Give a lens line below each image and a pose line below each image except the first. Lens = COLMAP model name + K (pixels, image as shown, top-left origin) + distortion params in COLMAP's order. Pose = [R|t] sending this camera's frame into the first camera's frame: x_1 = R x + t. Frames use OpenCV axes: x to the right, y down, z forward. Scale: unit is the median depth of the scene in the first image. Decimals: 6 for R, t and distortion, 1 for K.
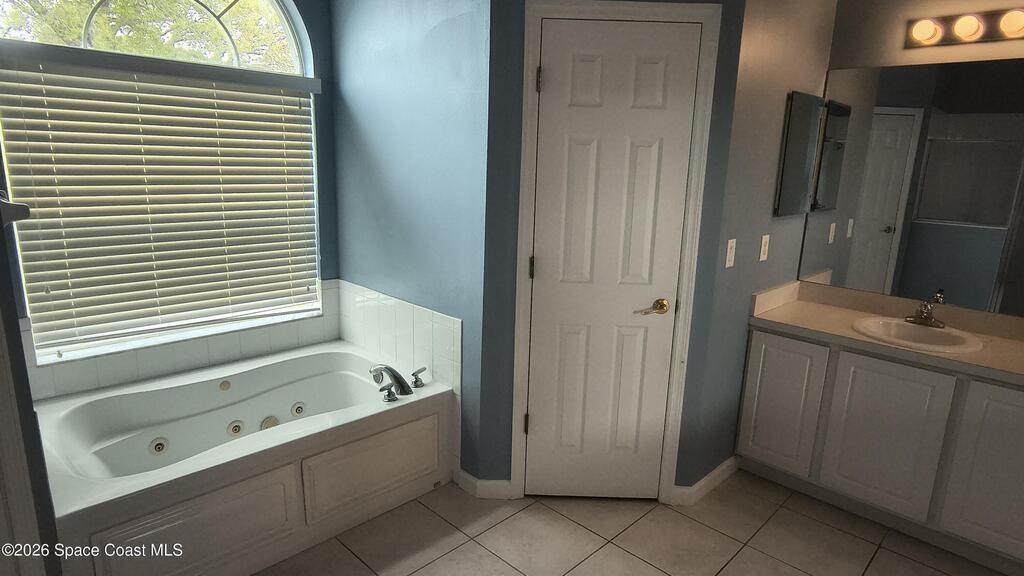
lens RADIAL K [[591.5, 0, 519.6], [0, 591.5, 285.5], [0, 0, 1]] dist [-0.001329, 0.000314]
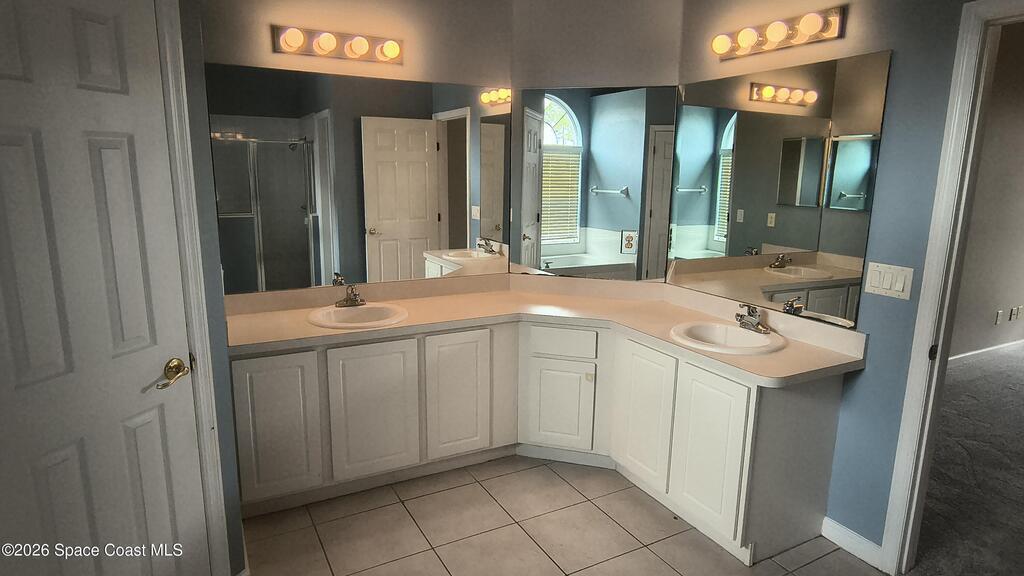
lens RADIAL K [[591.5, 0, 511.9], [0, 591.5, 288.2], [0, 0, 1]] dist [-0.001329, 0.000314]
pose [[0.289514, -0.216840, 0.932289, -0.281935], [0.196722, 0.966688, 0.163751, -0.093257], [-0.936740, 0.135994, 0.322527, 0.345034]]
